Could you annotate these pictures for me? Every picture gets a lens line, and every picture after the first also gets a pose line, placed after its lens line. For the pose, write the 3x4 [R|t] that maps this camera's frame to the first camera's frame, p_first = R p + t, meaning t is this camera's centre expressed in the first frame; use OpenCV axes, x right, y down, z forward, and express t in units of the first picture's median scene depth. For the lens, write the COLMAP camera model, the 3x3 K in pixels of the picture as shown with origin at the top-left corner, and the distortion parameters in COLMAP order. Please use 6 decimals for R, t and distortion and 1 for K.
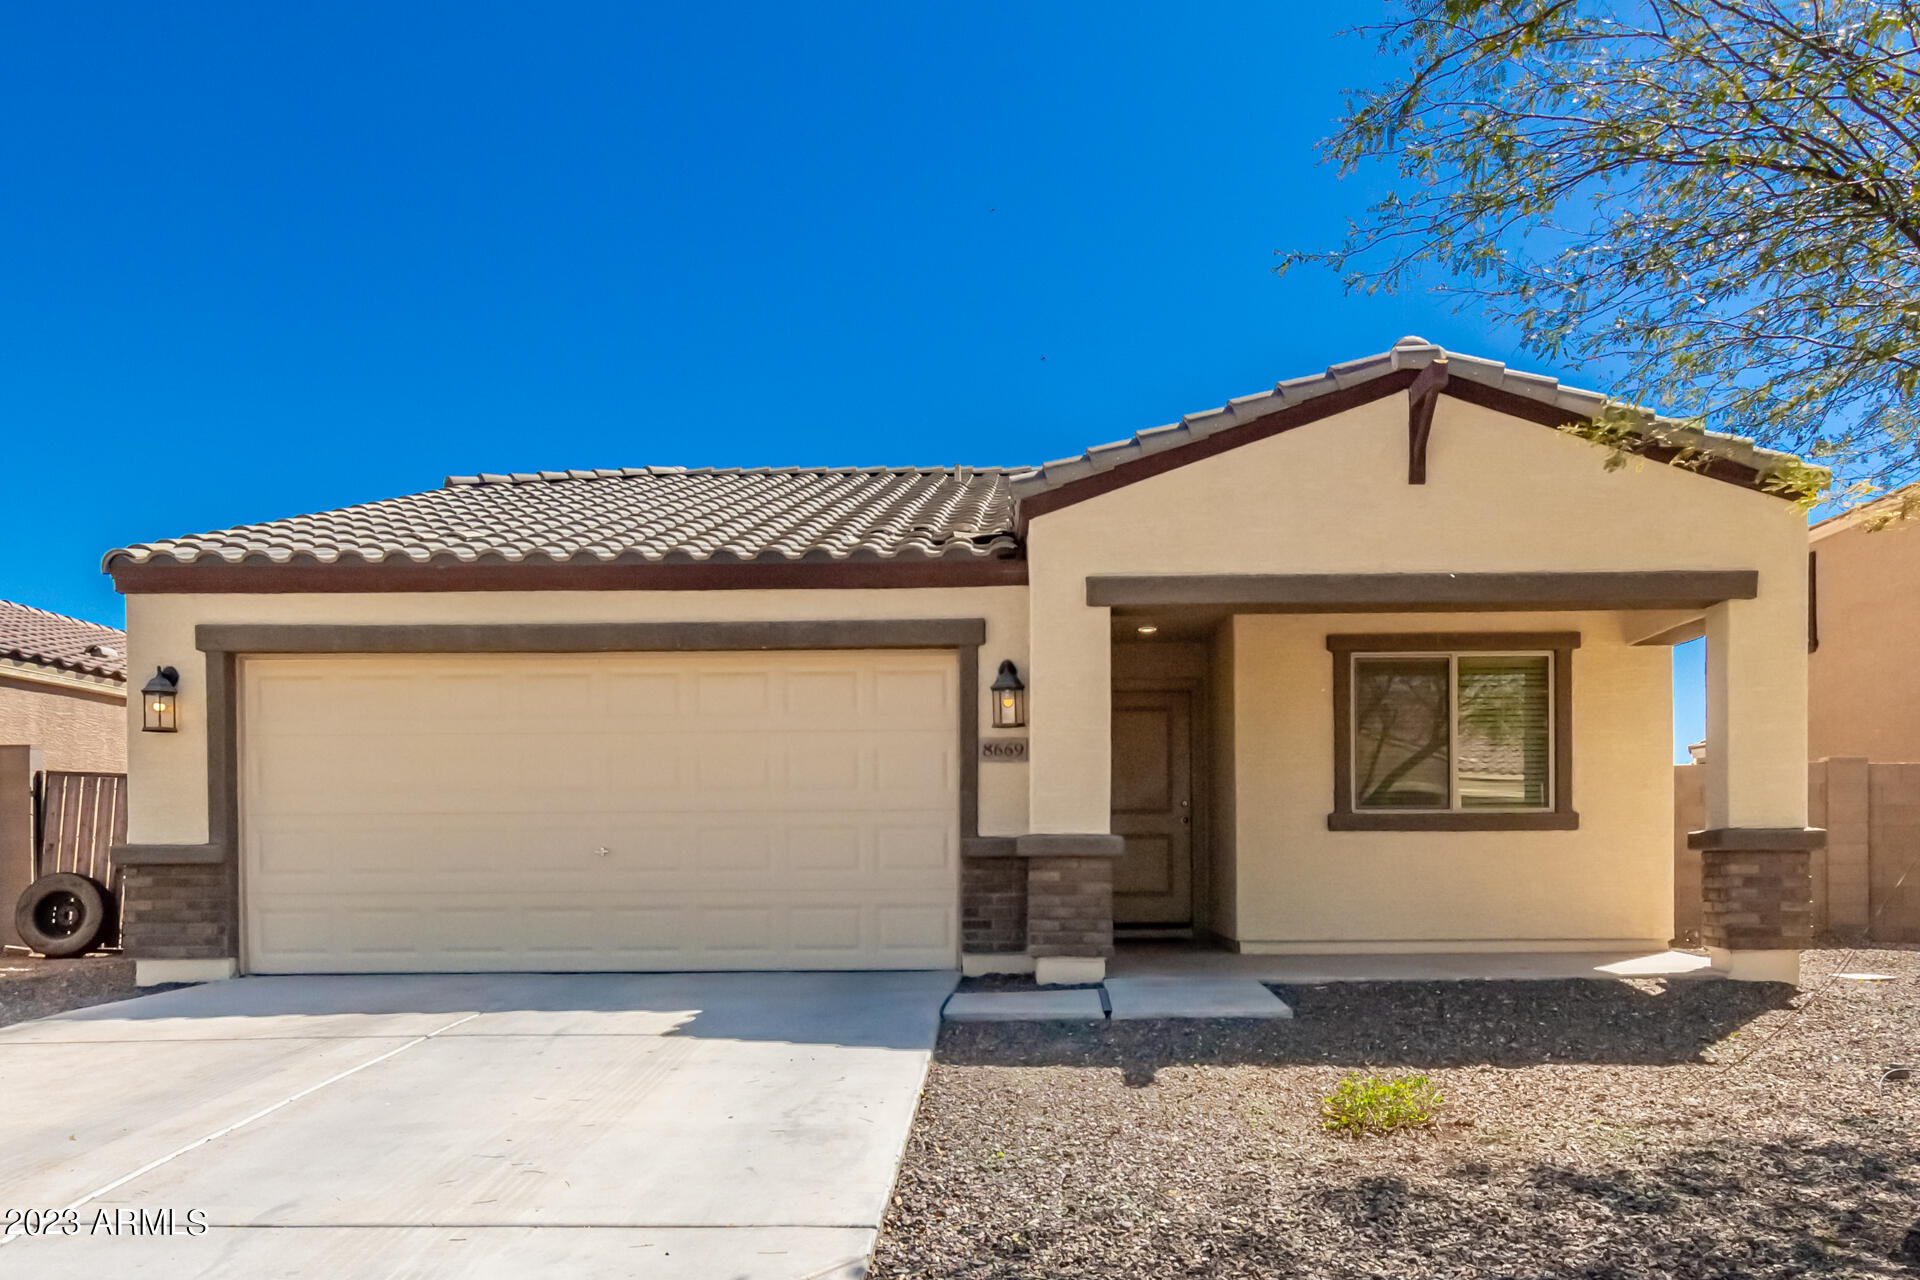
lens RADIAL K [[792.0, 0, 962.5], [0, 792.0, 696.9], [0, 0, 1]] dist [0.000040, -0.000082]
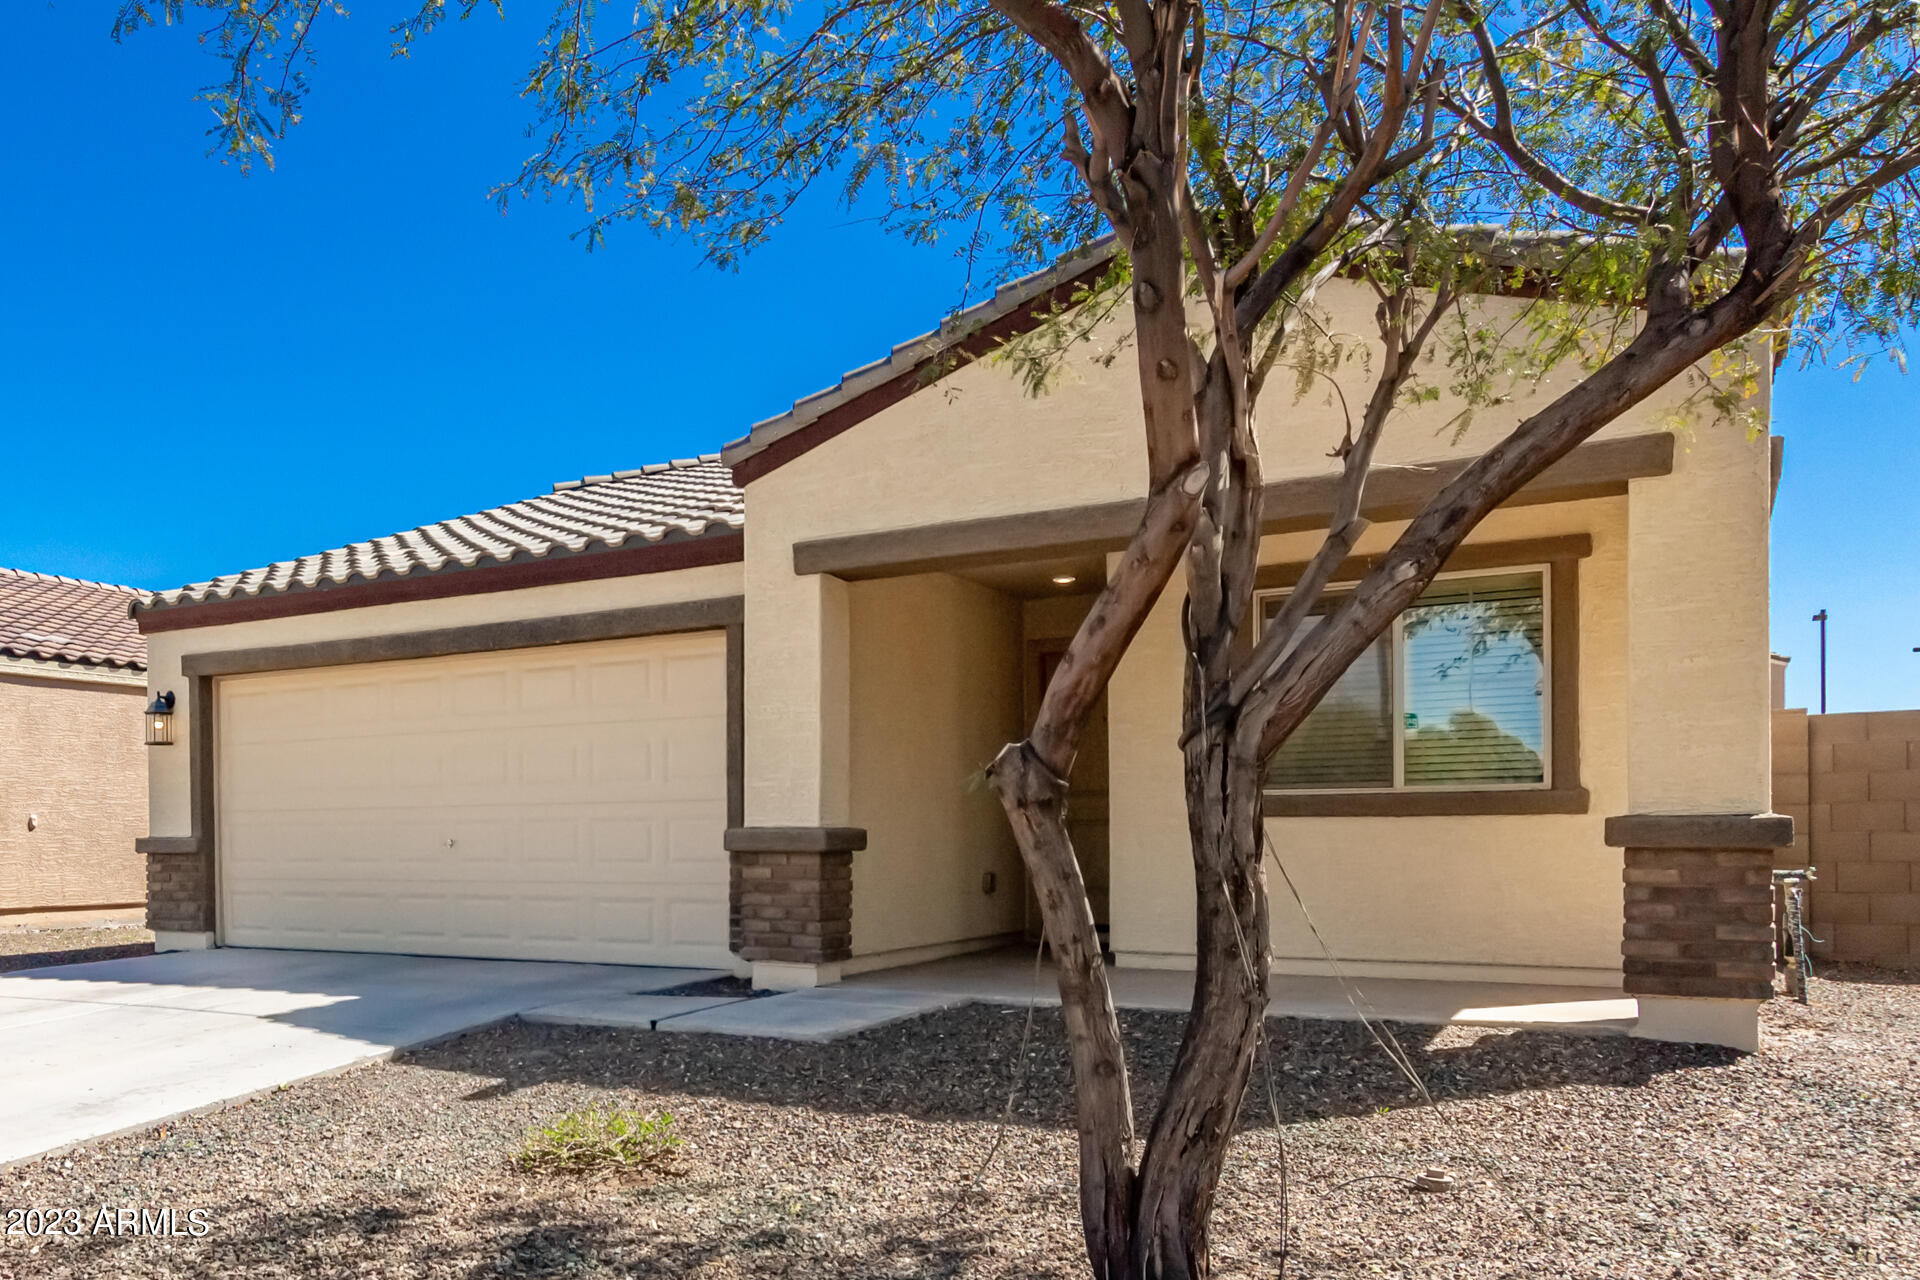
lens RADIAL K [[897.4, 0, 977.8], [0, 897.4, 648.6], [0, 0, 1]] dist [0.001396, -0.000374]
pose [[0.947081, -0.065953, -0.314146, 0.626863], [0.064013, 0.997813, -0.016500, -0.000833], [0.314547, -0.004482, 0.949231, 0.079216]]
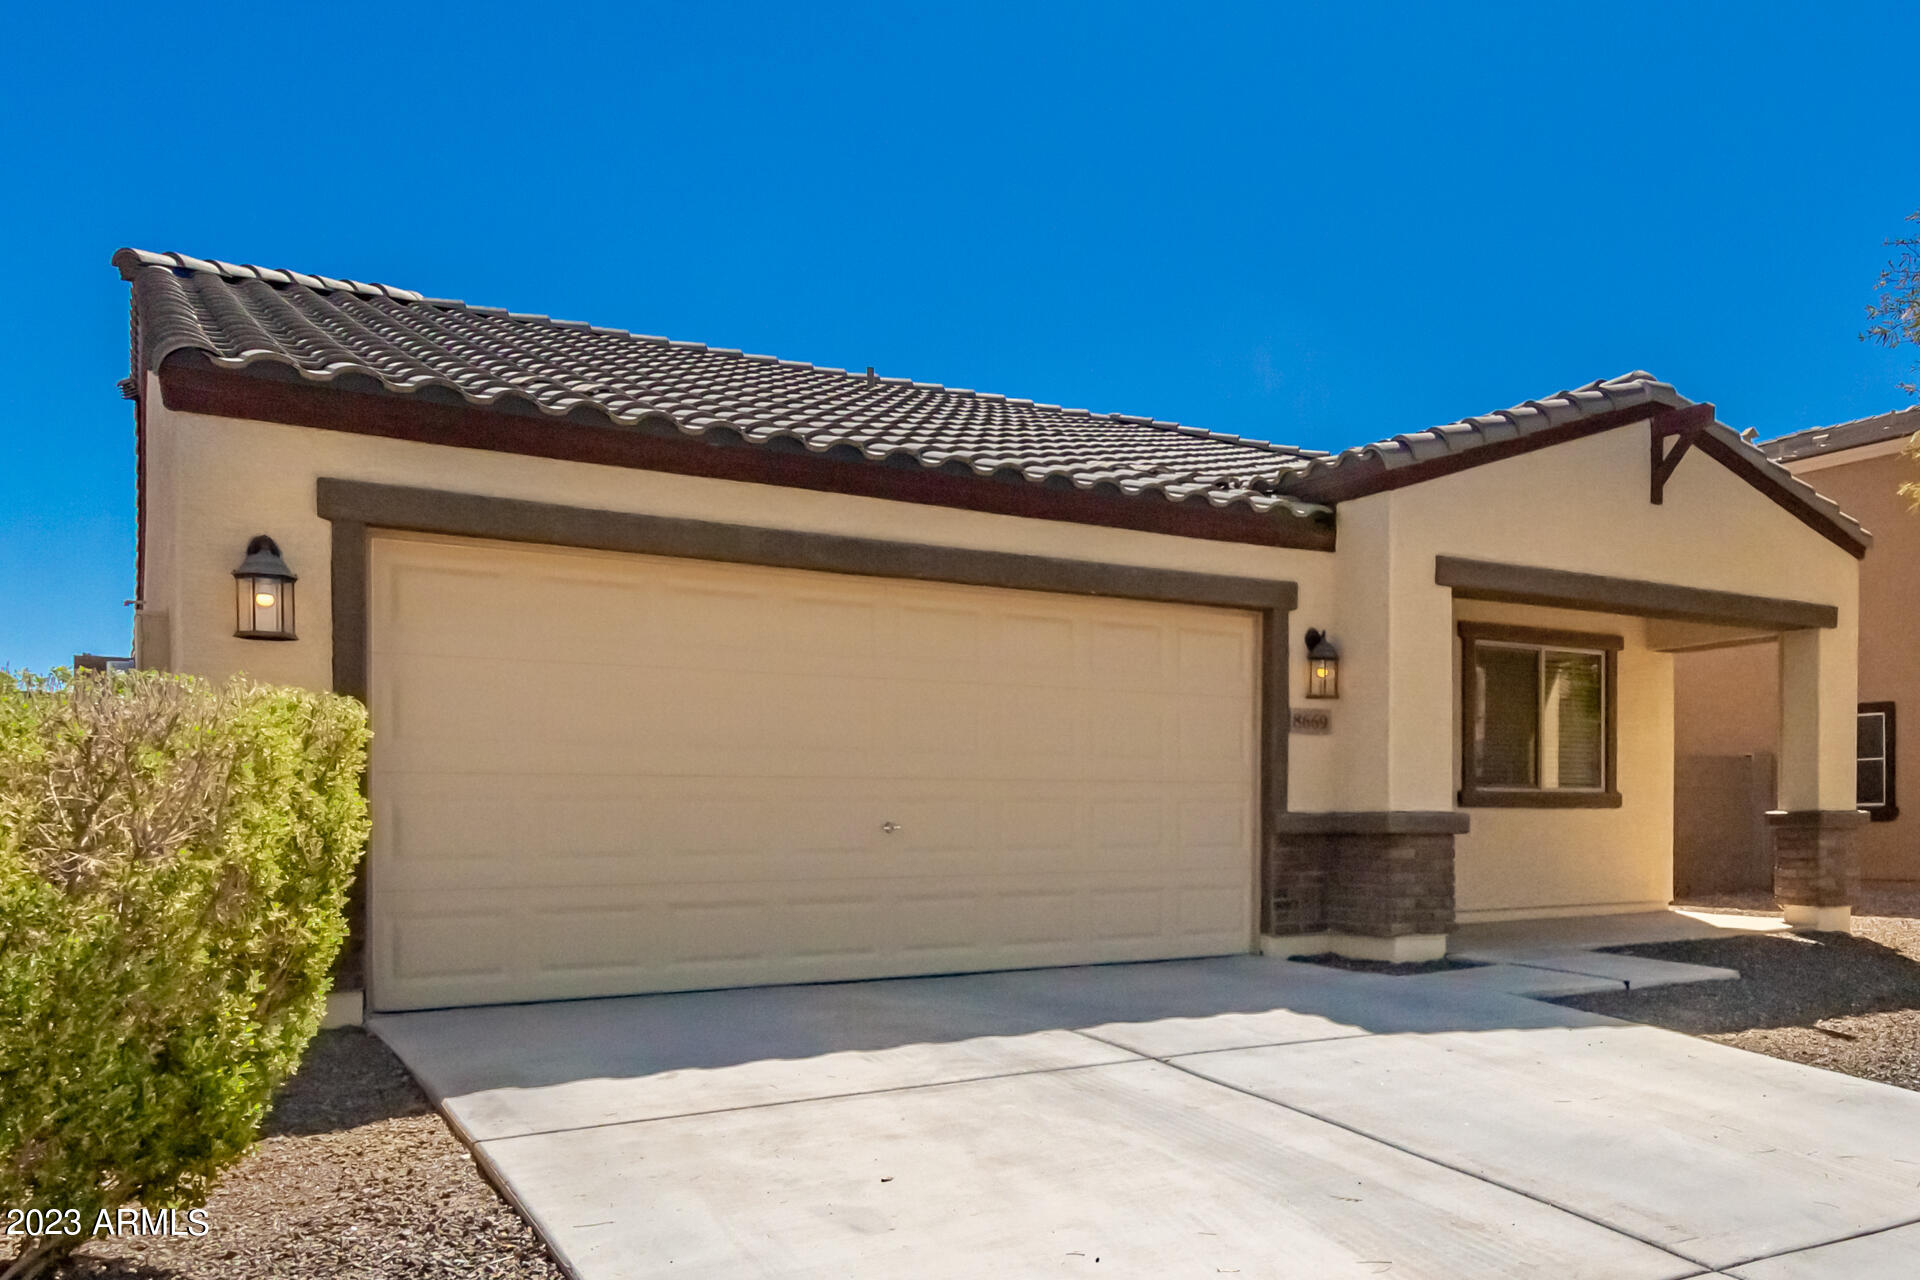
lens RADIAL K [[905.1, 0, 981.8], [0, 905.1, 642.7], [0, 0, 1]] dist [0.002837, -0.000523]
pose [[0.932311, 0.072169, 0.354383, -0.727954], [-0.073986, 0.997224, -0.008440, 0.010268], [-0.354008, -0.018351, 0.935062, 0.117949]]
